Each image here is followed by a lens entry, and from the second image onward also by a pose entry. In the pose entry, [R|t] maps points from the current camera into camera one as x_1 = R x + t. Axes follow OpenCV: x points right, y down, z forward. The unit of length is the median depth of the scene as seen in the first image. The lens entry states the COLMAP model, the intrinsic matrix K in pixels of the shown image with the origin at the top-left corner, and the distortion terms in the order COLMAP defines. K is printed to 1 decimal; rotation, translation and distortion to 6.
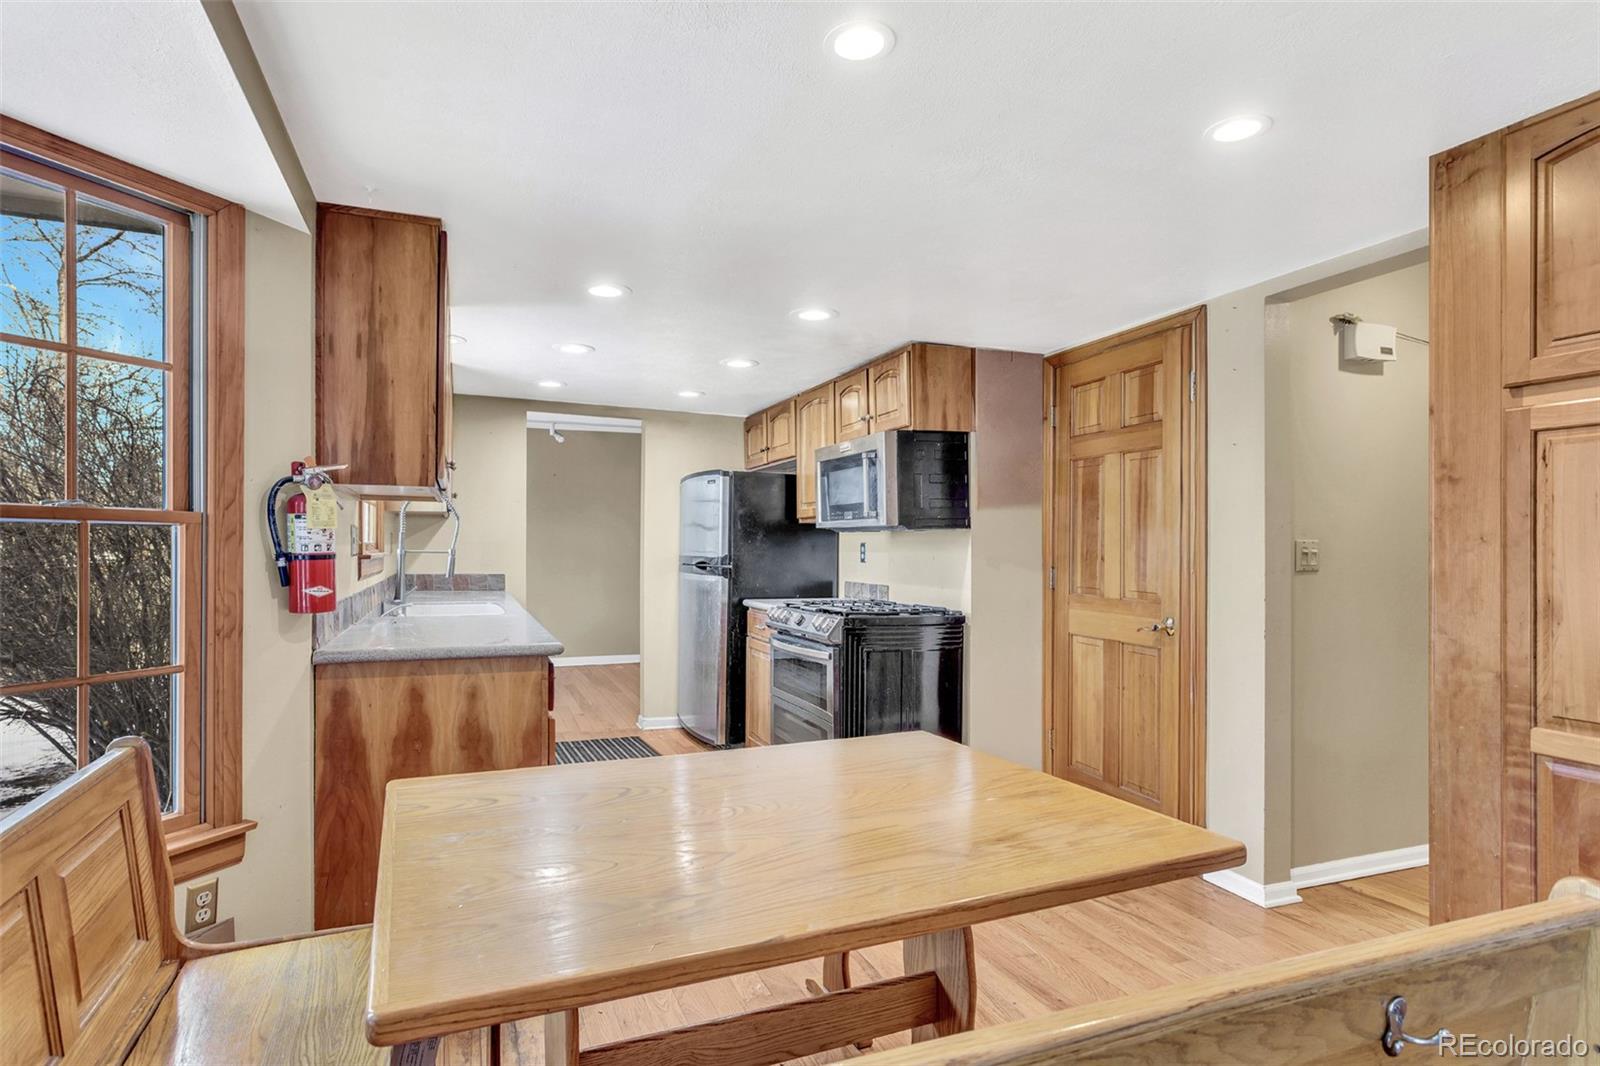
lens RADIAL K [[820.5, 0, 791.8], [0, 820.5, 538.5], [0, 0, 1]] dist [0.002300, 0.000288]
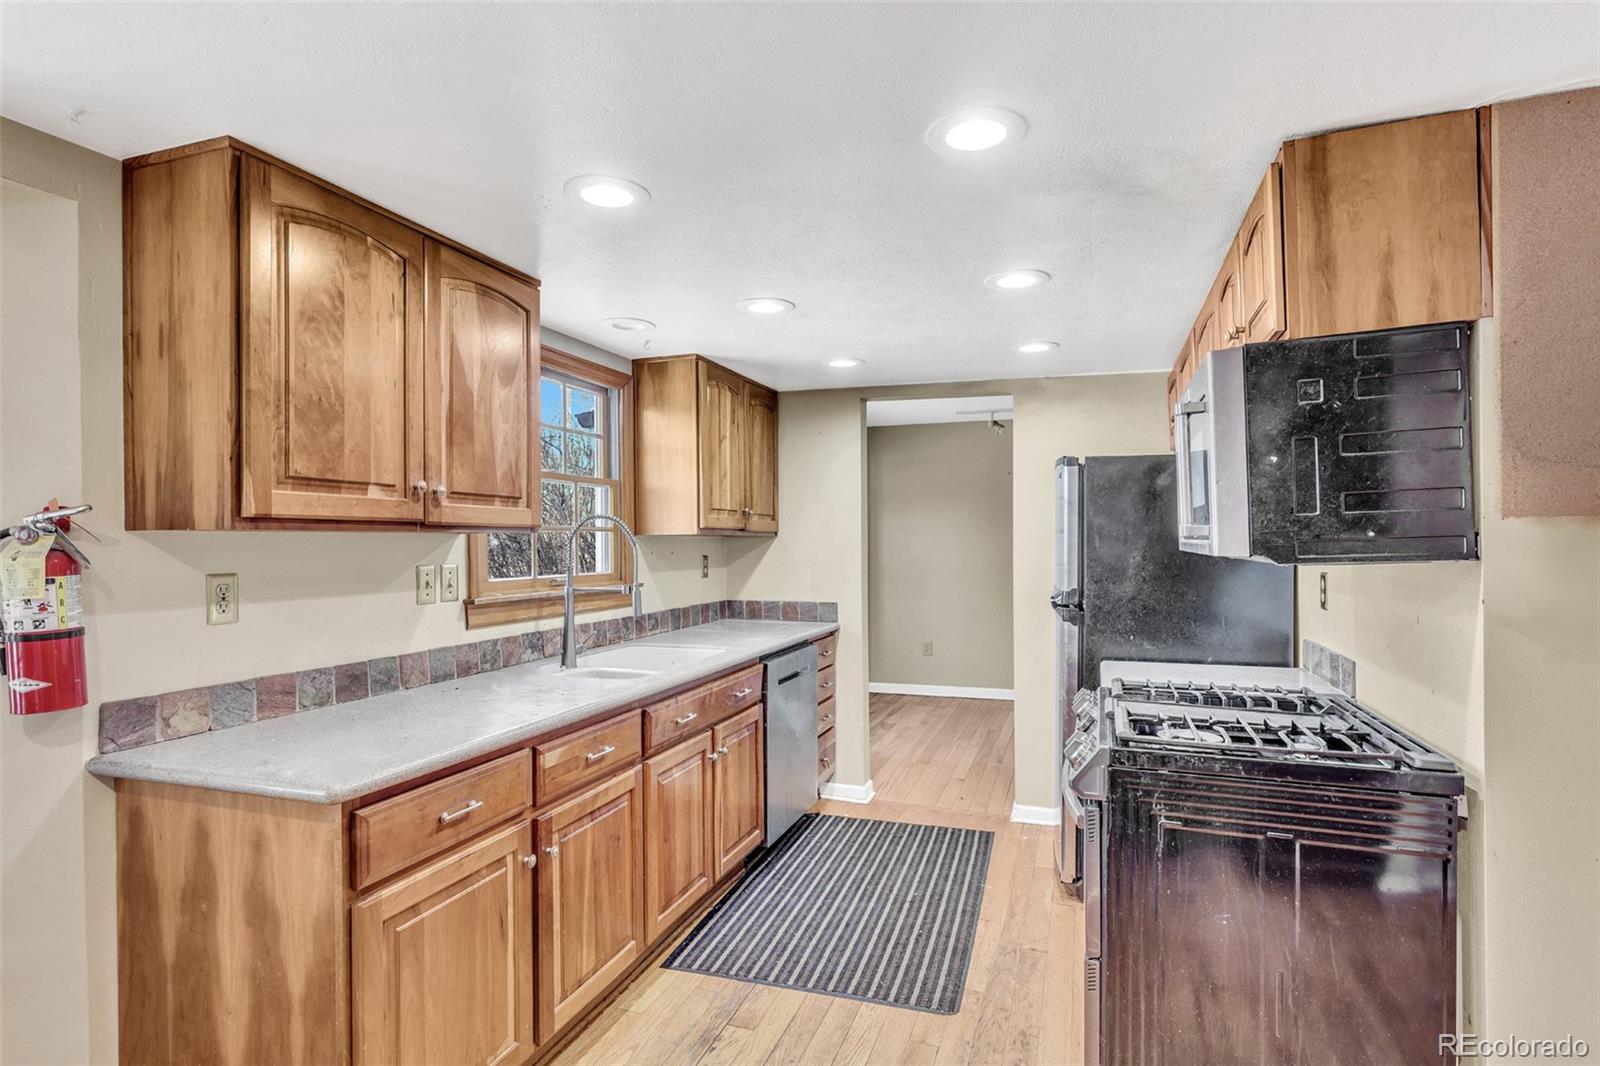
lens RADIAL K [[820.5, 0, 809.4], [0, 820.5, 544.4], [0, 0, 1]] dist [0.002300, 0.000288]
pose [[0.762111, -0.010140, -0.647368, 0.380914], [0.017796, 0.999828, 0.005289, -0.046263], [0.647202, -0.015552, 0.762160, 0.801632]]
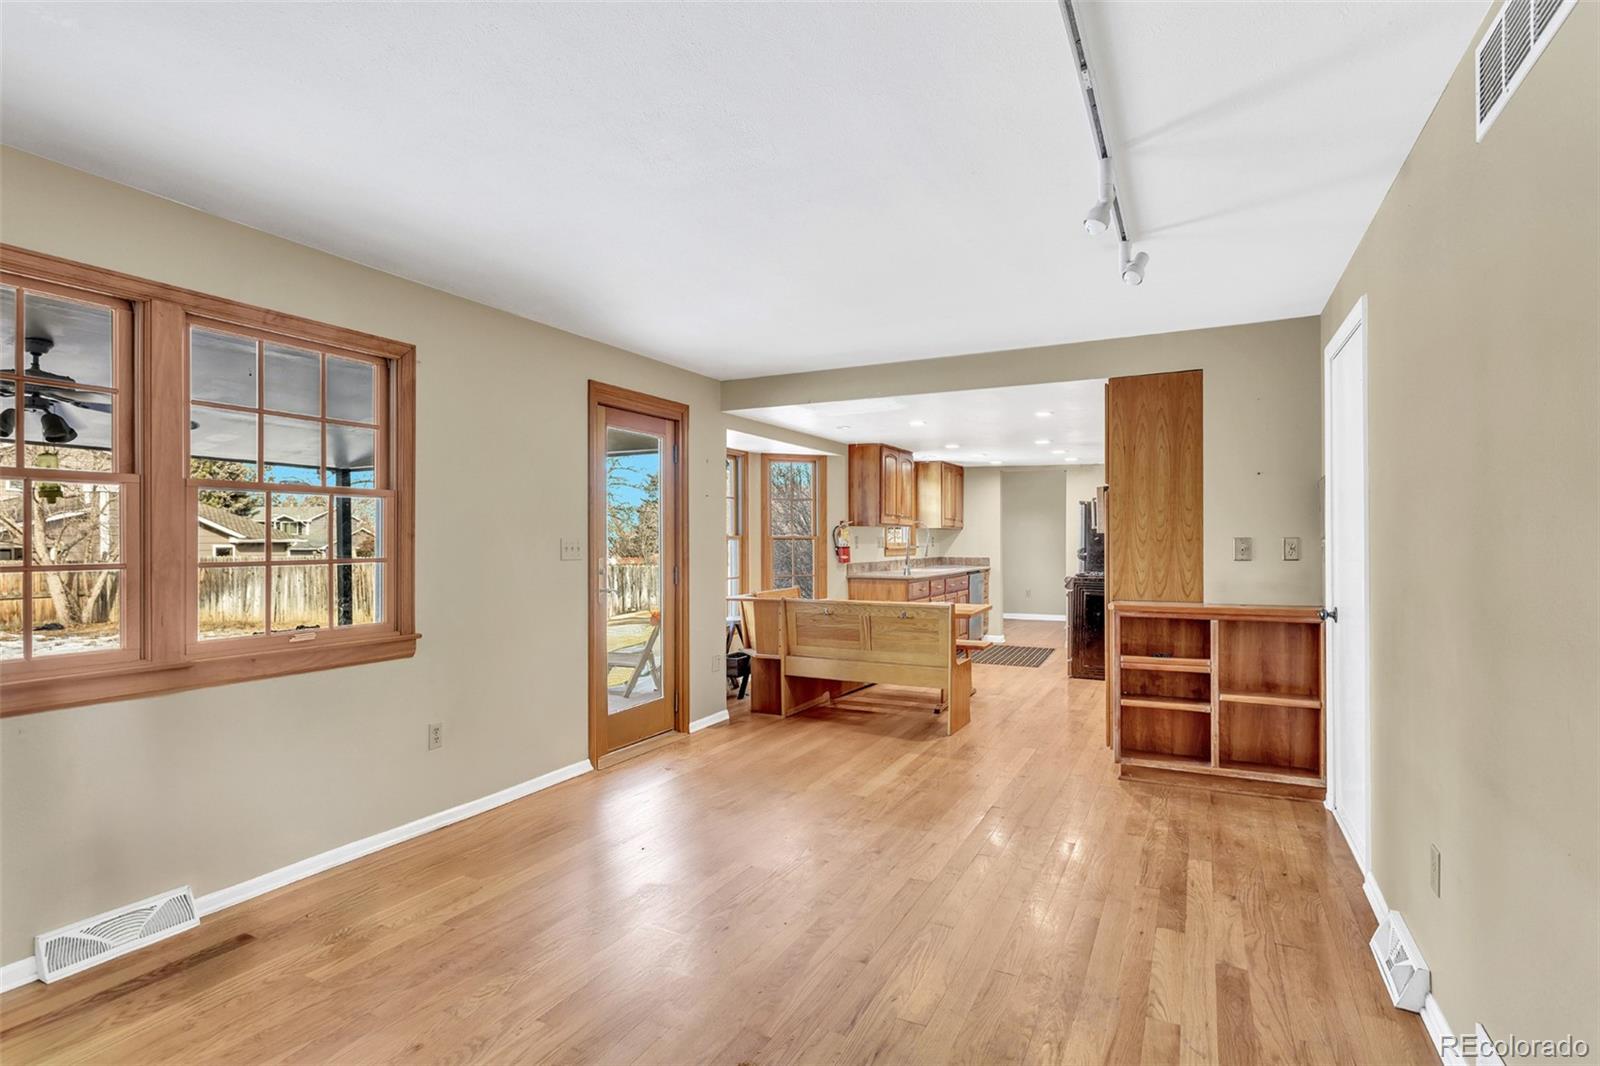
lens RADIAL K [[820.5, 0, 792.7], [0, 820.5, 533.4], [0, 0, 1]] dist [0.002300, 0.000288]
pose [[0.669256, -0.005603, -0.743011, 1.766527], [0.005186, 0.999982, -0.002869, -0.027520], [0.743014, -0.001933, 0.669274, -1.438650]]
